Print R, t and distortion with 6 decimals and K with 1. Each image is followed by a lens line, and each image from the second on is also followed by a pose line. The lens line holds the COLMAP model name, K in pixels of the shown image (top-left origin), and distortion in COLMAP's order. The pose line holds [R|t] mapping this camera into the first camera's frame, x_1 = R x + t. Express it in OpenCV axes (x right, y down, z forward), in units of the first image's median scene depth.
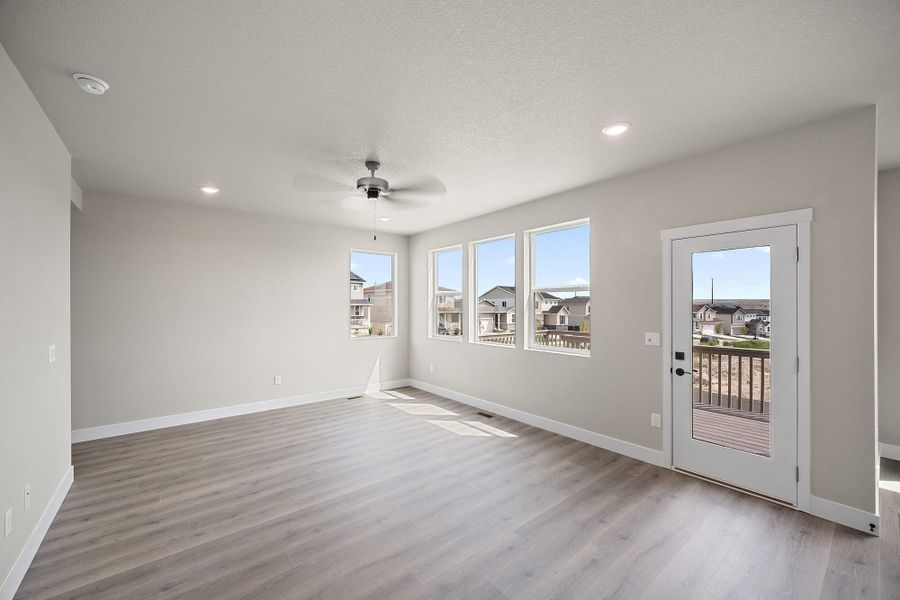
lens RADIAL K [[353.8, 0, 448.4], [0, 353.8, 301.2], [0, 0, 1]] dist [-0.003352, -0.000369]
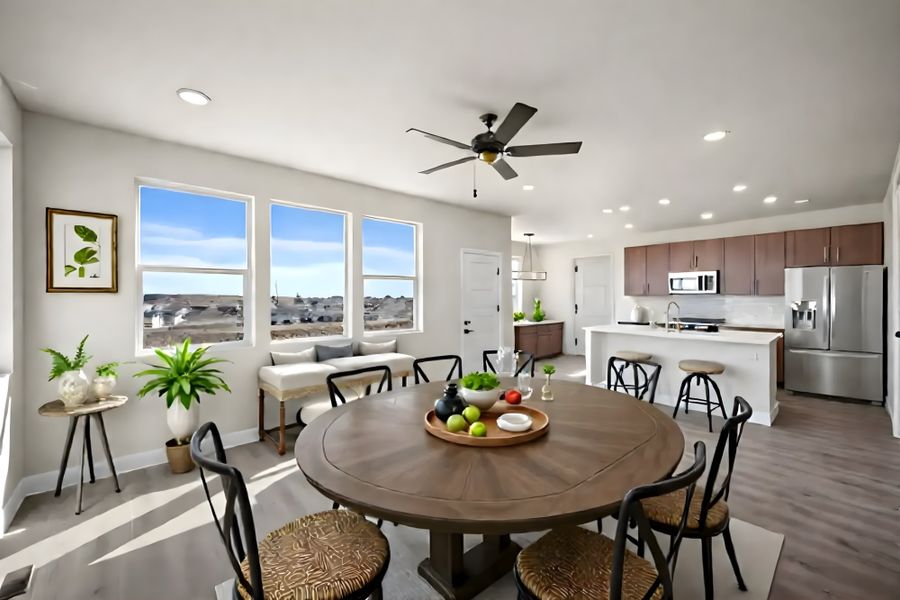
lens RADIAL K [[353.8, 0, 458.2], [0, 353.8, 293.0], [0, 0, 1]] dist [-0.003352, -0.000369]
pose [[-0.049029, 0.006652, 0.998775, -0.775652], [0.000145, 0.999978, -0.006653, 0.018225], [-0.998797, -0.000181, -0.049029, 0.826617]]
